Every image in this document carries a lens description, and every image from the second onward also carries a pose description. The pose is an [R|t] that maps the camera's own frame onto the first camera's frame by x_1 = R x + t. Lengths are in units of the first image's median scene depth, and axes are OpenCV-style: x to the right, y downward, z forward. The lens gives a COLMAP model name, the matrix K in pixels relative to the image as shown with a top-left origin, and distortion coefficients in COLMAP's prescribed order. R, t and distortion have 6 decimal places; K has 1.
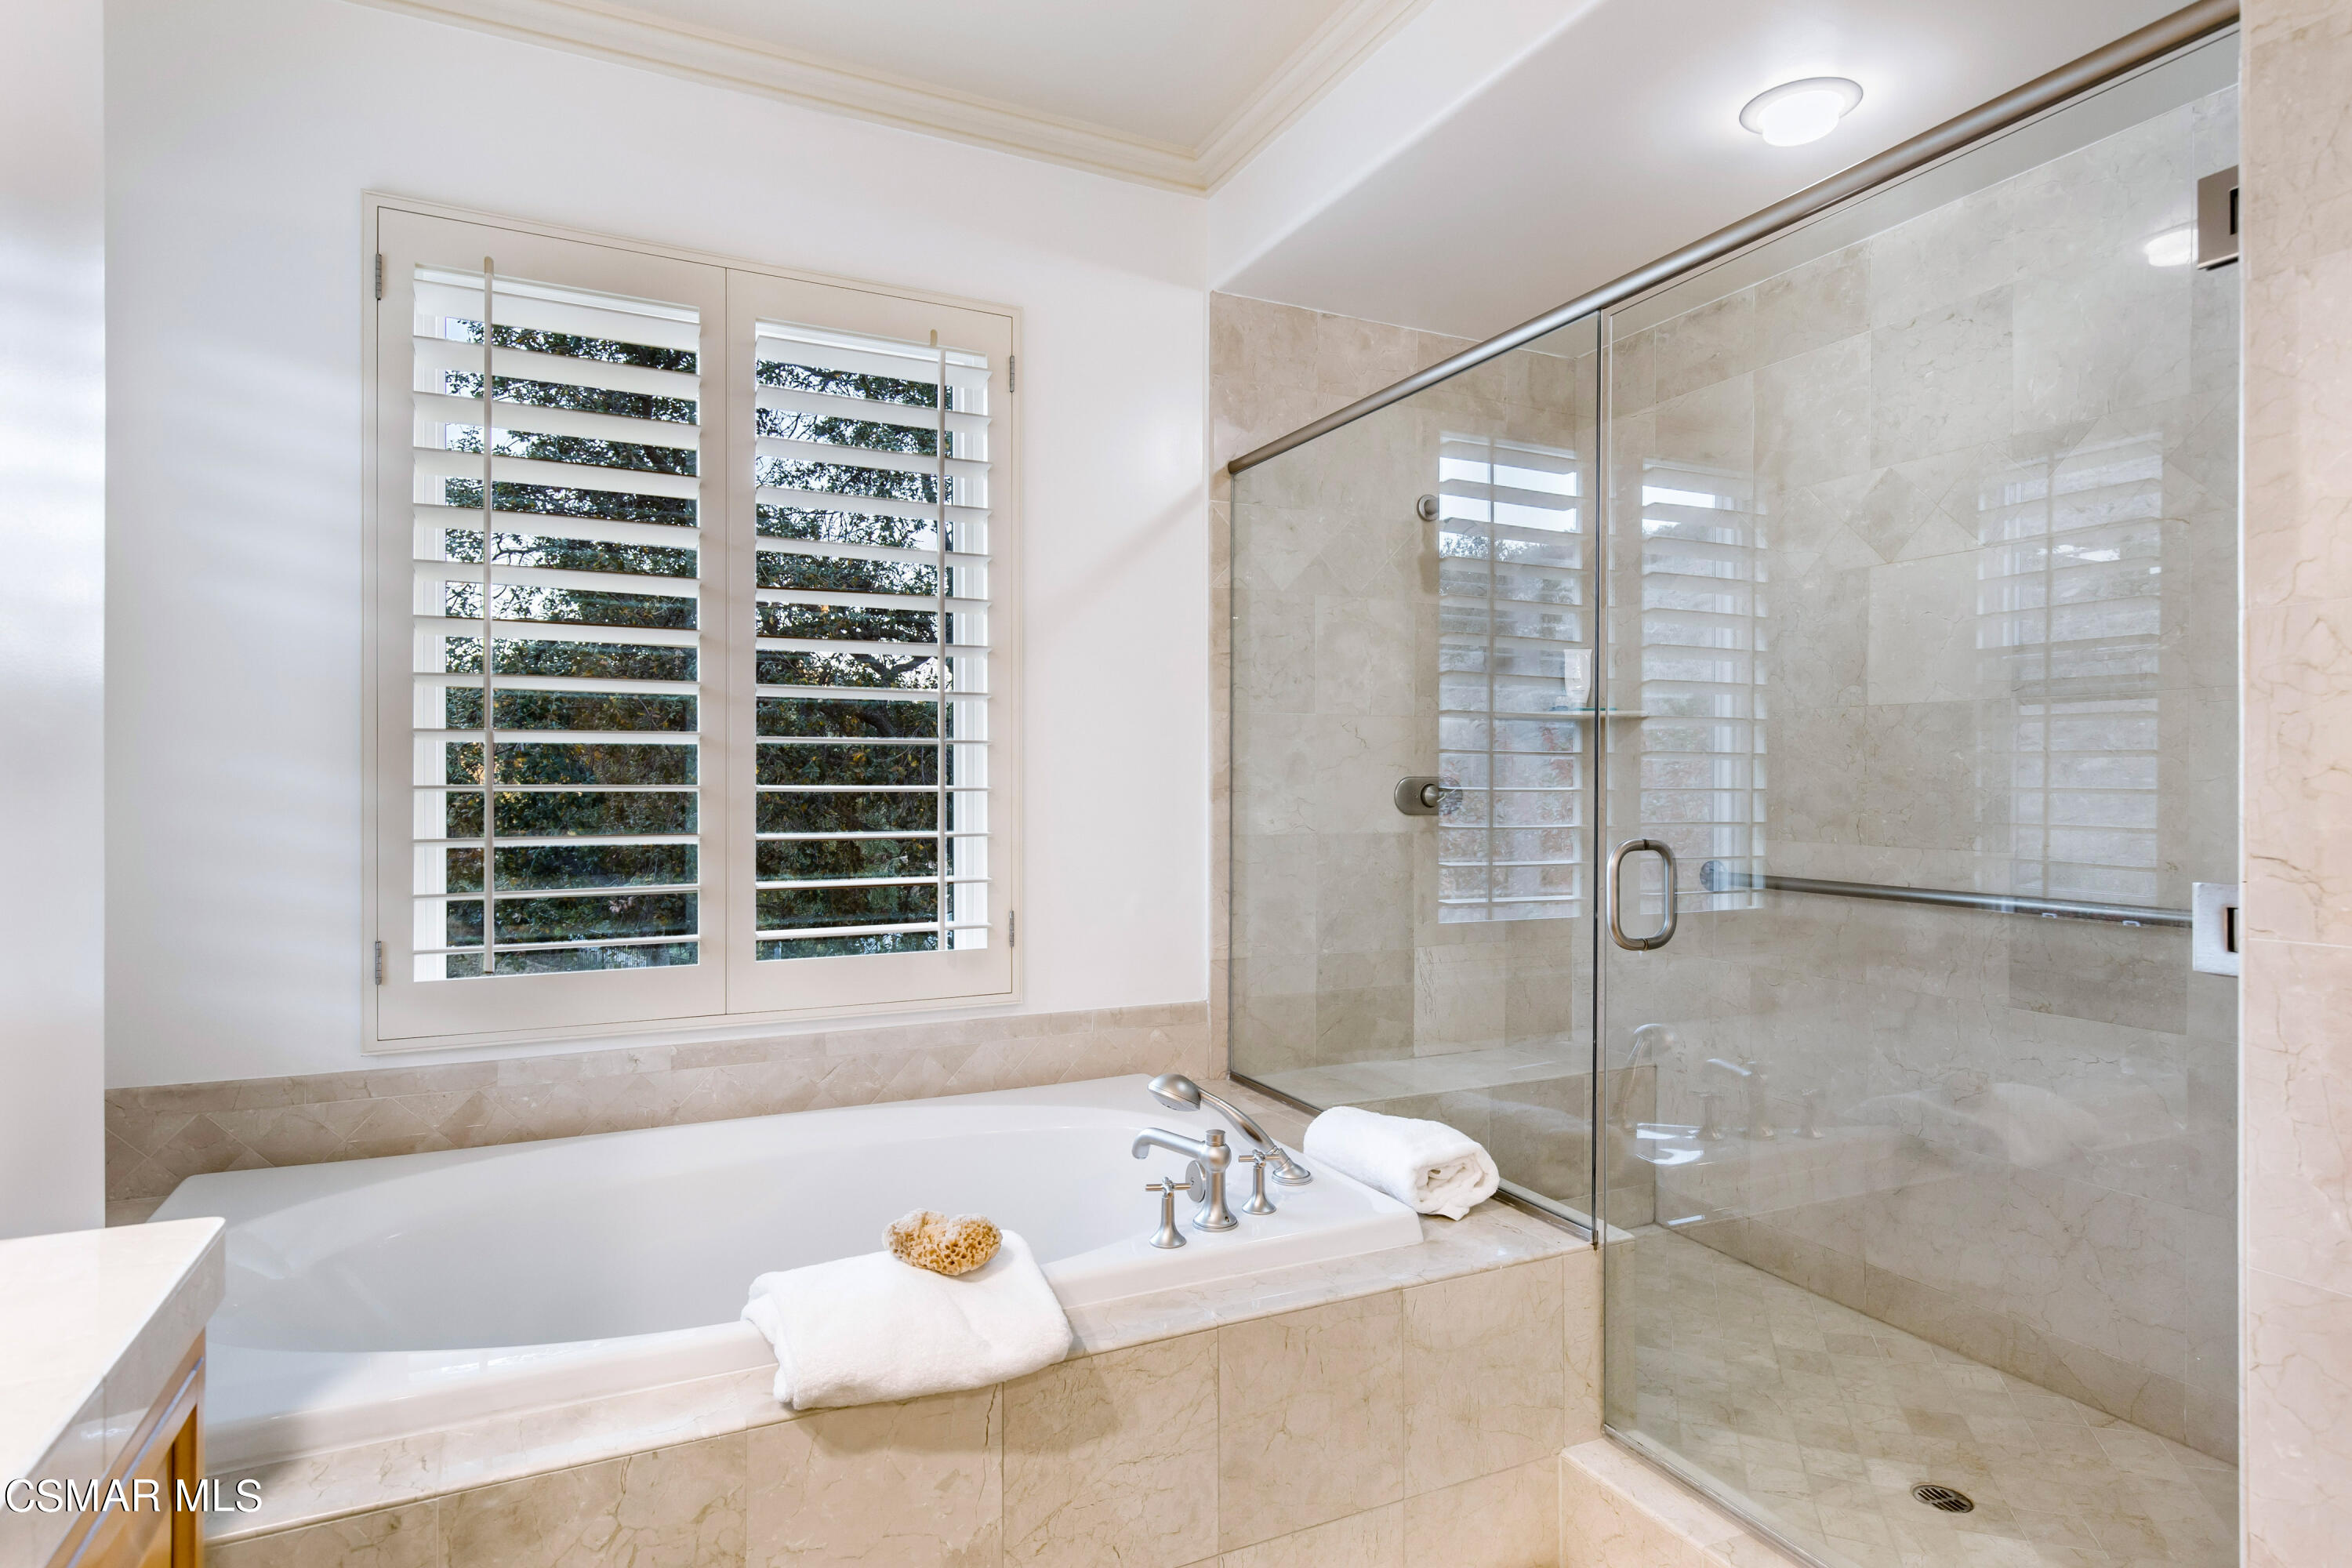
lens RADIAL K [[1264.9, 0, 1184.4], [0, 1264.9, 782.0], [0, 0, 1]] dist [-0.002500, 0.002962]
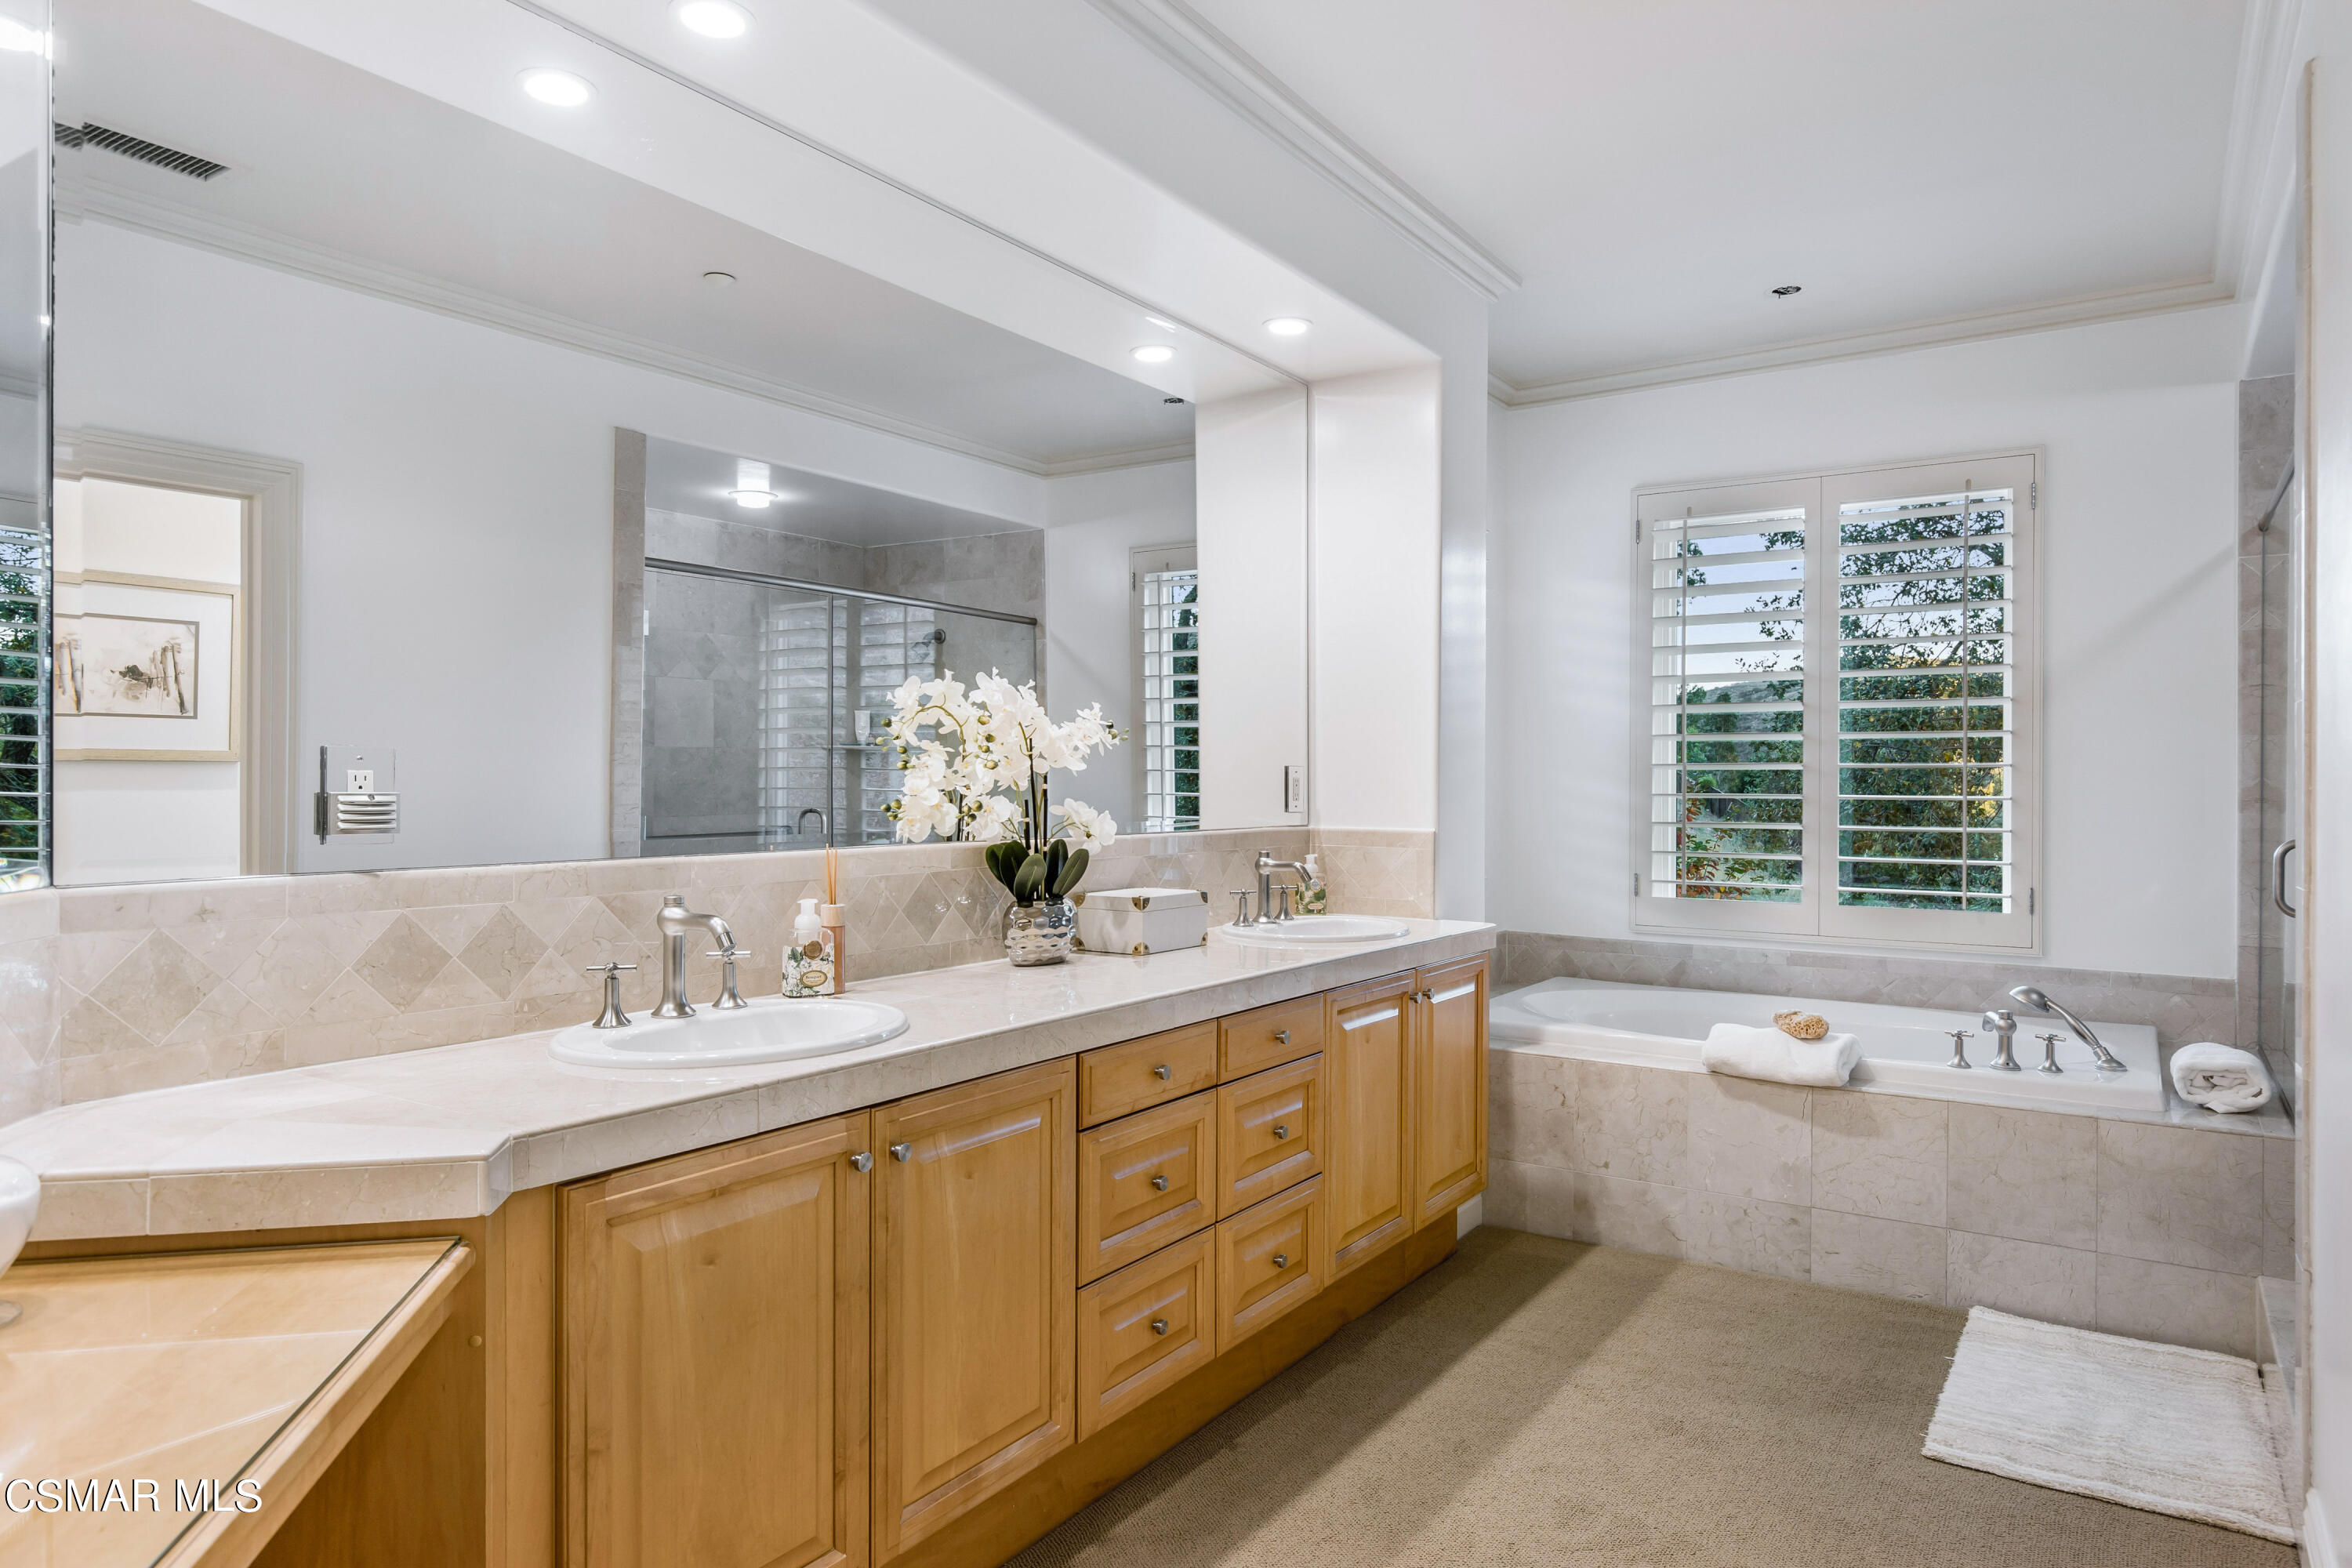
lens RADIAL K [[1431.6, 0, 1174.4], [0, 1431.6, 786.3], [0, 0, 1]] dist [-0.003700, -0.001330]
pose [[0.492437, 0.001028, -0.870347, 0.856134], [-0.003589, 0.999993, -0.000849, -0.004163], [0.870341, 0.003542, 0.492438, -0.648566]]
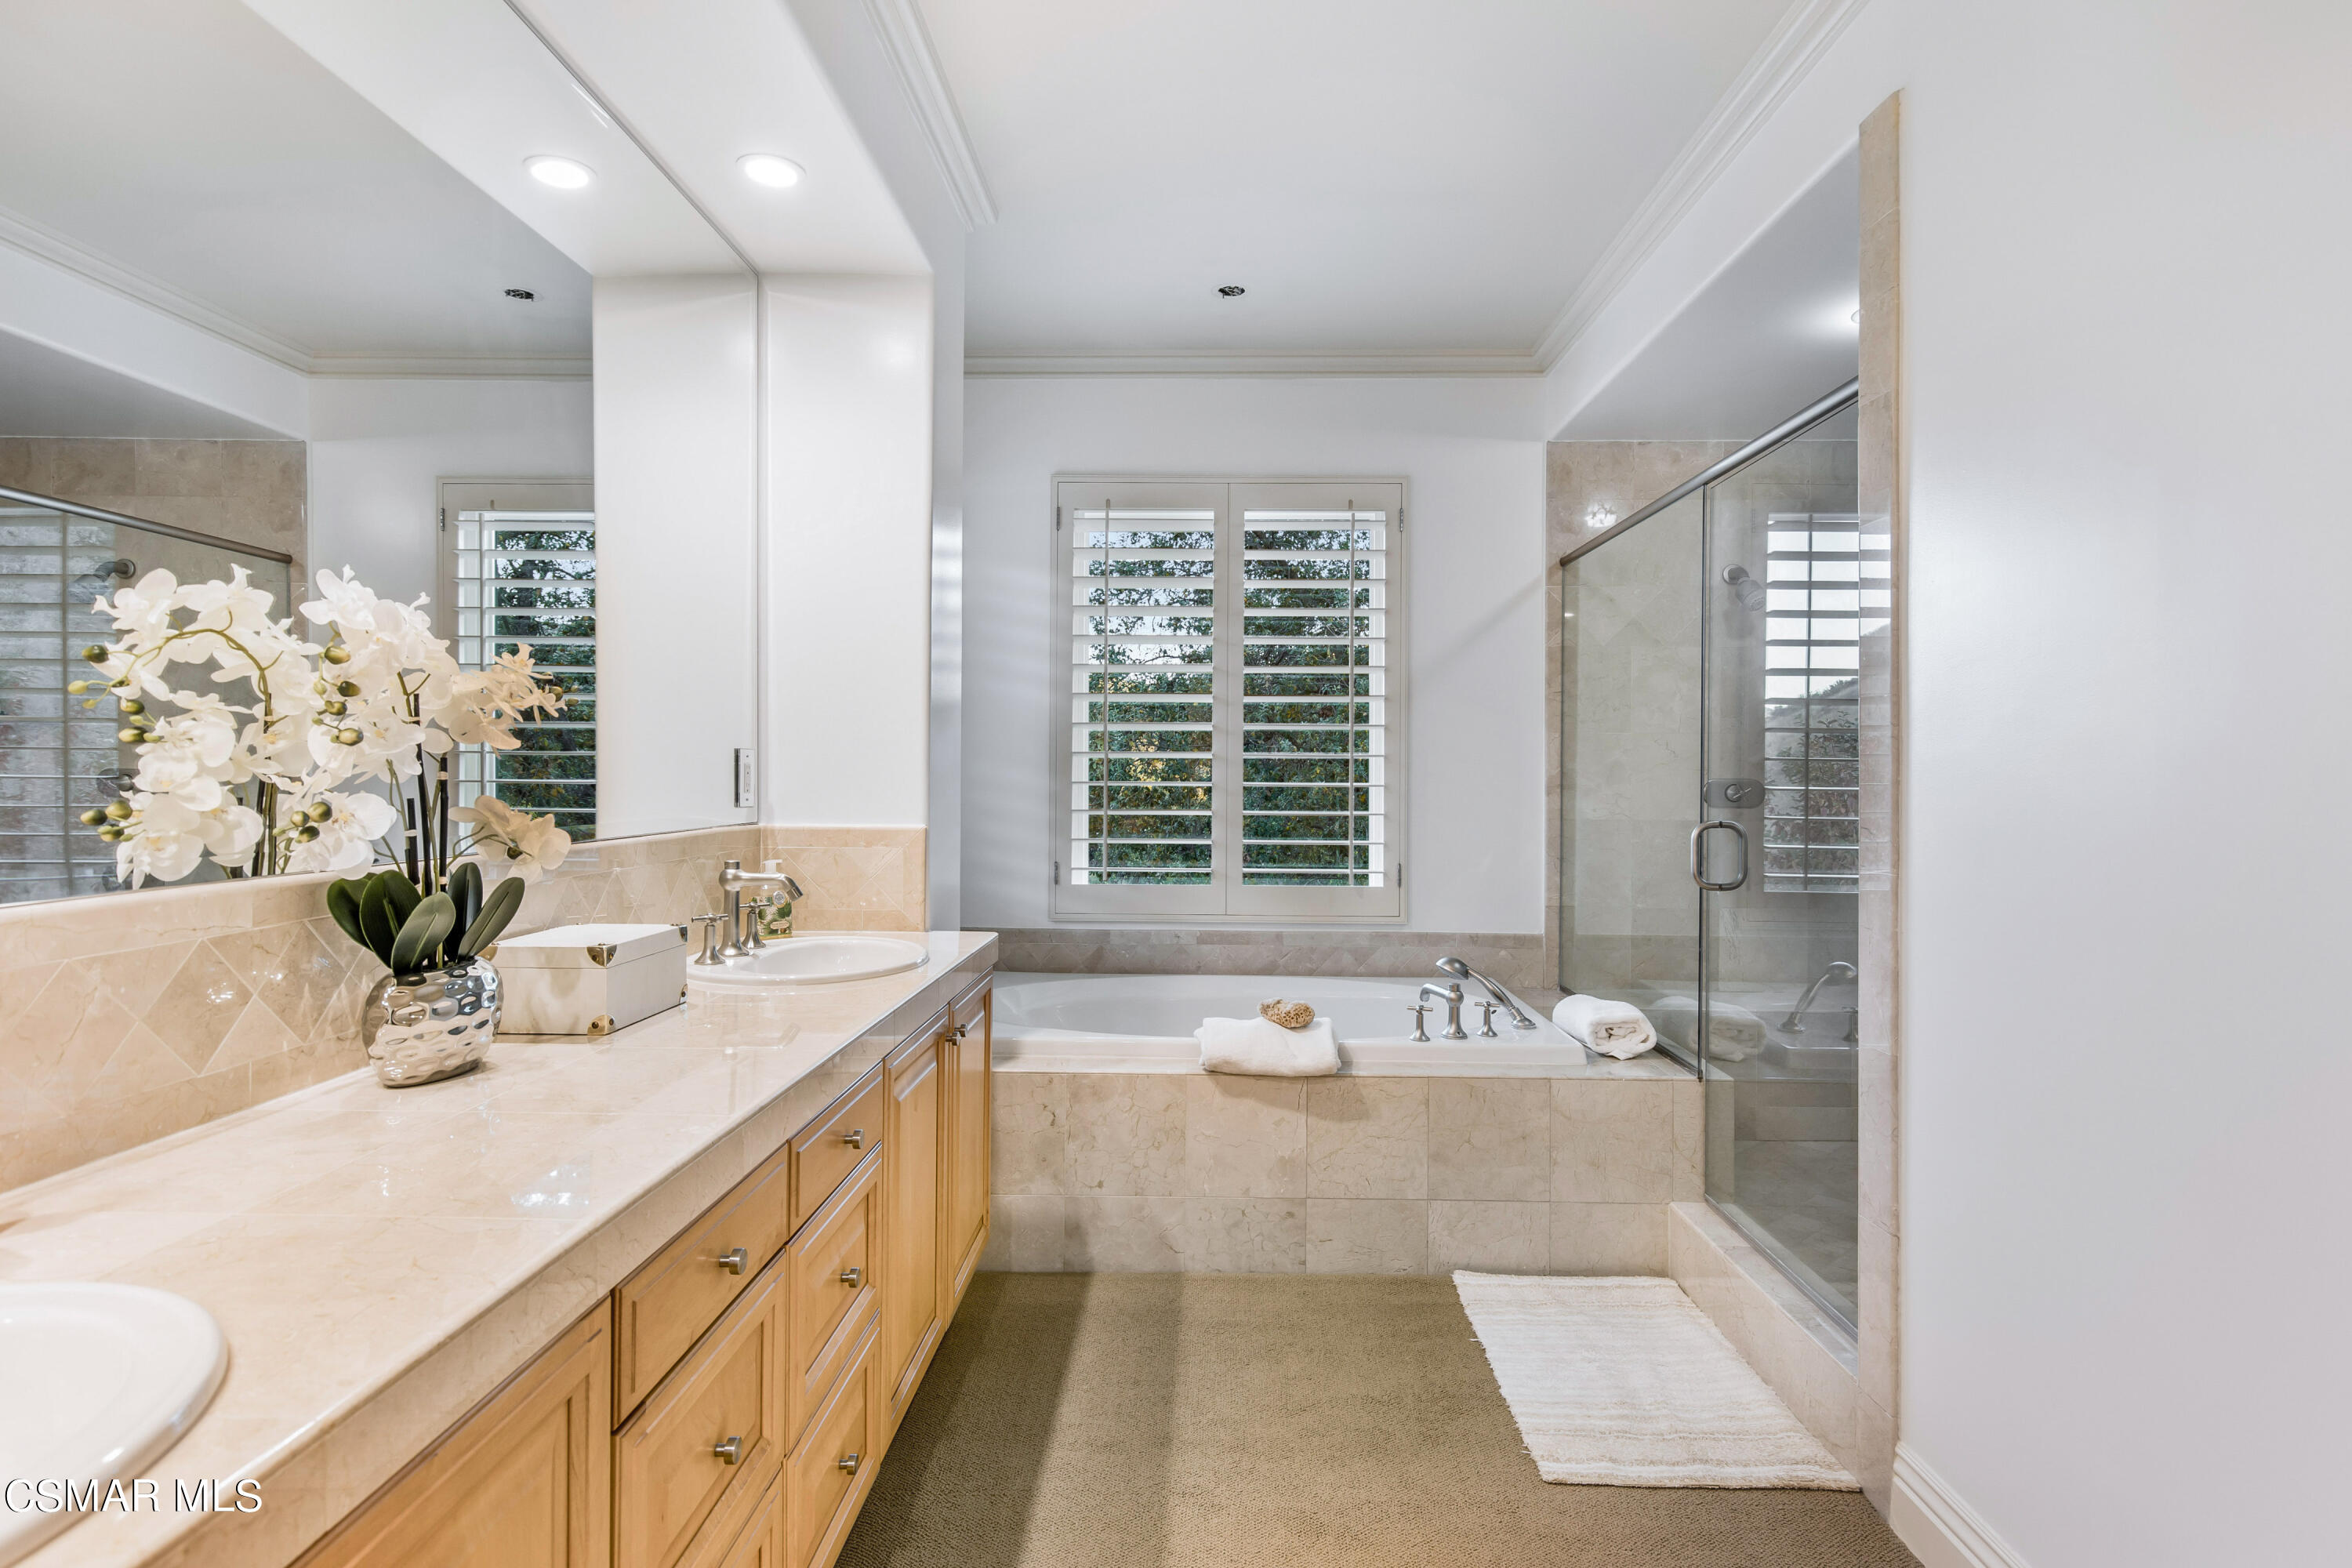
lens RADIAL K [[1223.3, 0, 1187.3], [0, 1223.3, 768.6], [0, 0, 1]] dist [-0.003488, -0.000635]
pose [[0.886367, 0.001983, -0.462979, 0.374489], [-0.005024, 0.999973, -0.005335, -0.006949], [0.462956, 0.007055, 0.886353, -0.522300]]
